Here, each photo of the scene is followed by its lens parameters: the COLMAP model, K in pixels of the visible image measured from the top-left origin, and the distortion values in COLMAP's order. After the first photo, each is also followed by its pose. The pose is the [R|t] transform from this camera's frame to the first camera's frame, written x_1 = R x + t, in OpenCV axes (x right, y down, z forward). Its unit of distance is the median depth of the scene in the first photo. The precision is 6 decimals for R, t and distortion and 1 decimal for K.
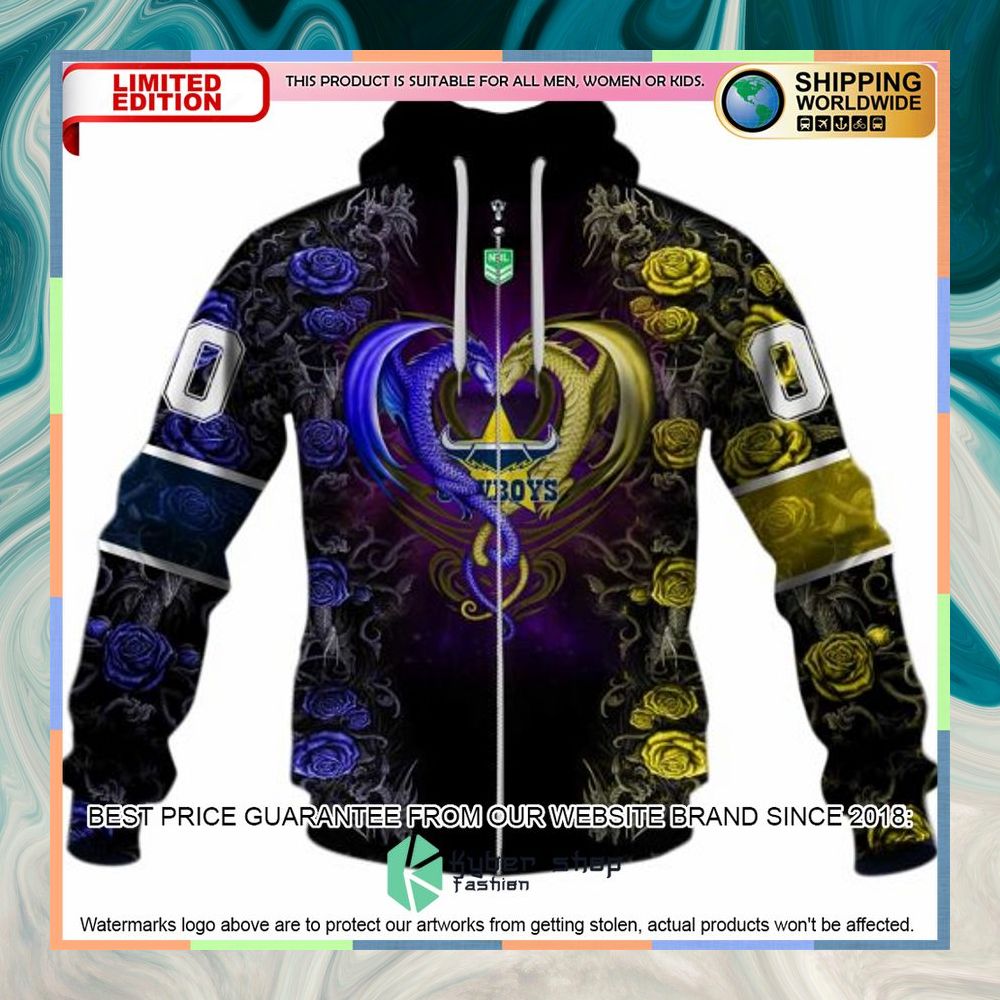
lens RADIAL K [[7158.7, 0, 500.0], [0, 7158.7, 500.0], [0, 0, 1]] dist [-0.163113, 9.561556]
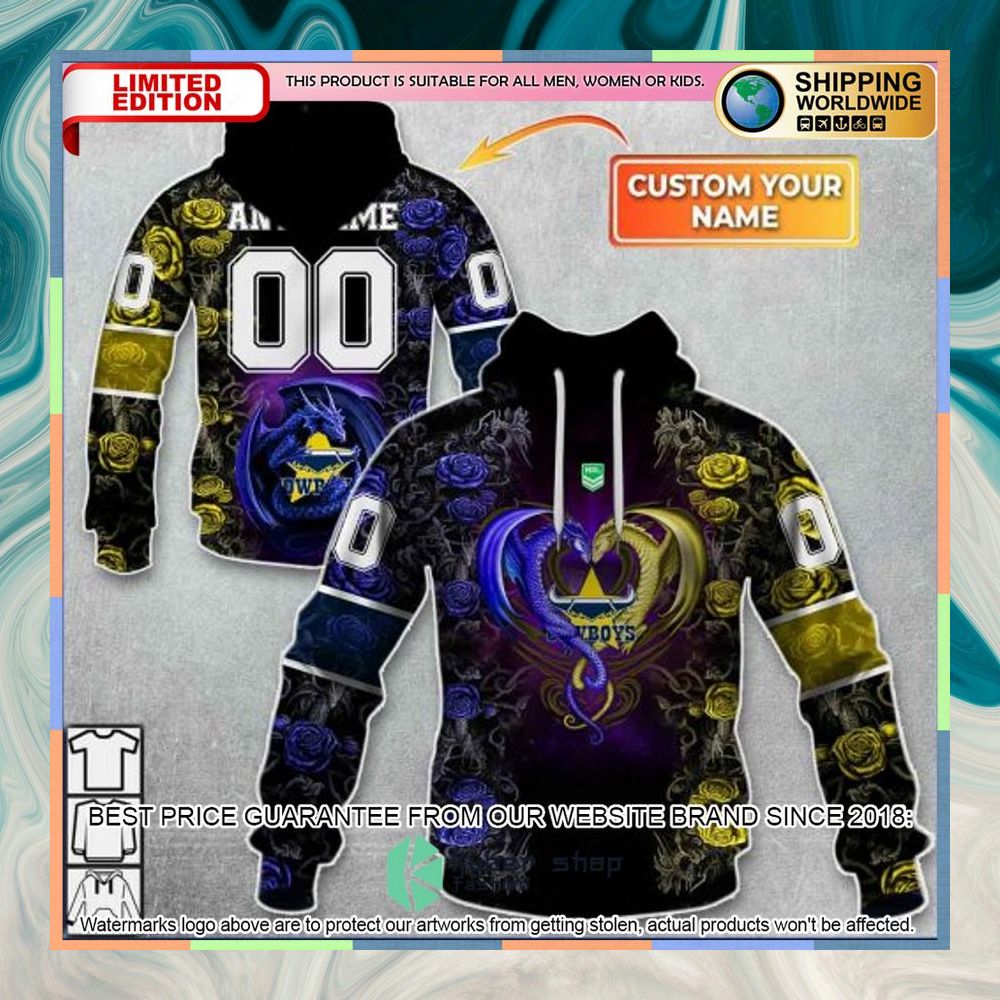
lens RADIAL K [[7158.7, 0, 500.0], [0, 7158.7, 500.0], [0, 0, 1]] dist [-0.163113, 9.561556]
pose [[0.999996, -0.000465, 0.002829, -0.021289], [0.000462, 0.999999, 0.000976, -0.027837], [-0.002830, -0.000975, 0.999996, -0.351477]]
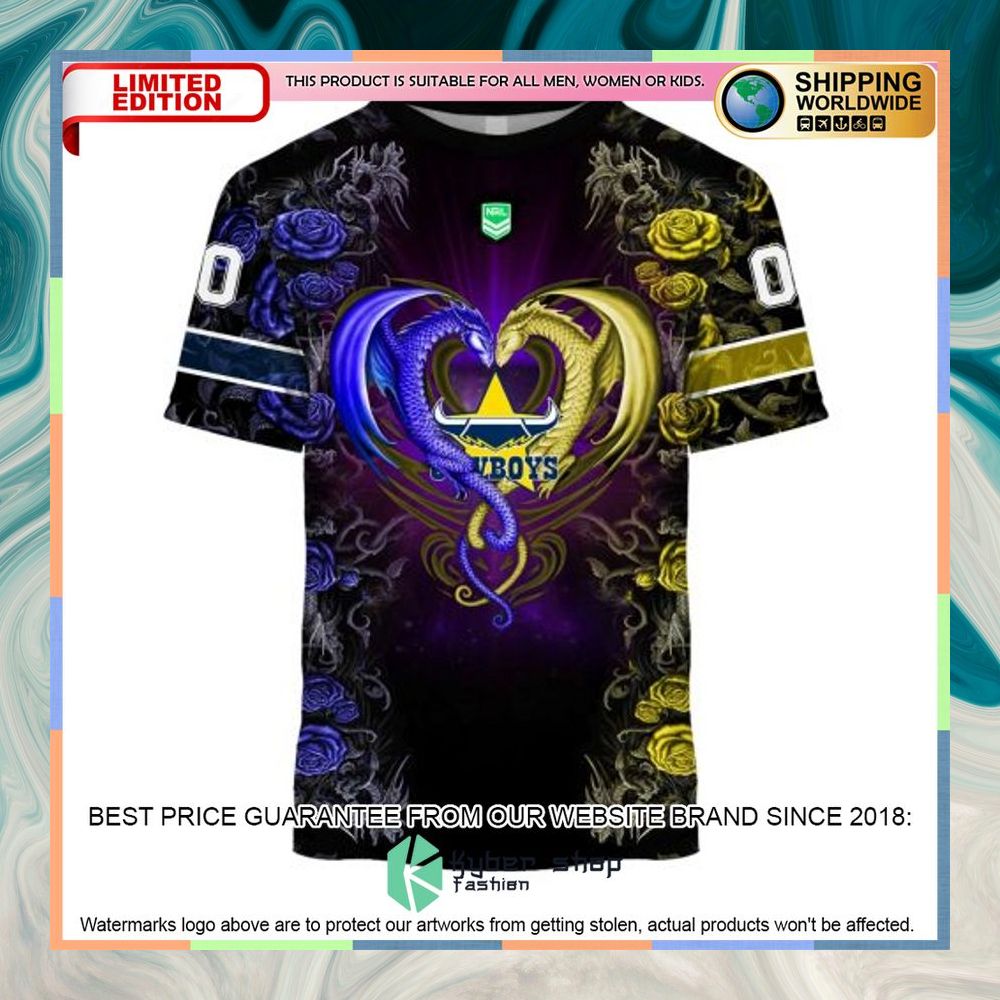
lens RADIAL K [[7158.7, 0, 500.0], [0, 7158.7, 500.0], [0, 0, 1]] dist [-0.163113, 9.561556]
pose [[1.000000, 0.000029, -0.000014, 0.000456], [-0.000029, 1.000000, 0.000002, 0.002846], [0.000014, -0.000002, 1.000000, 0.061226]]
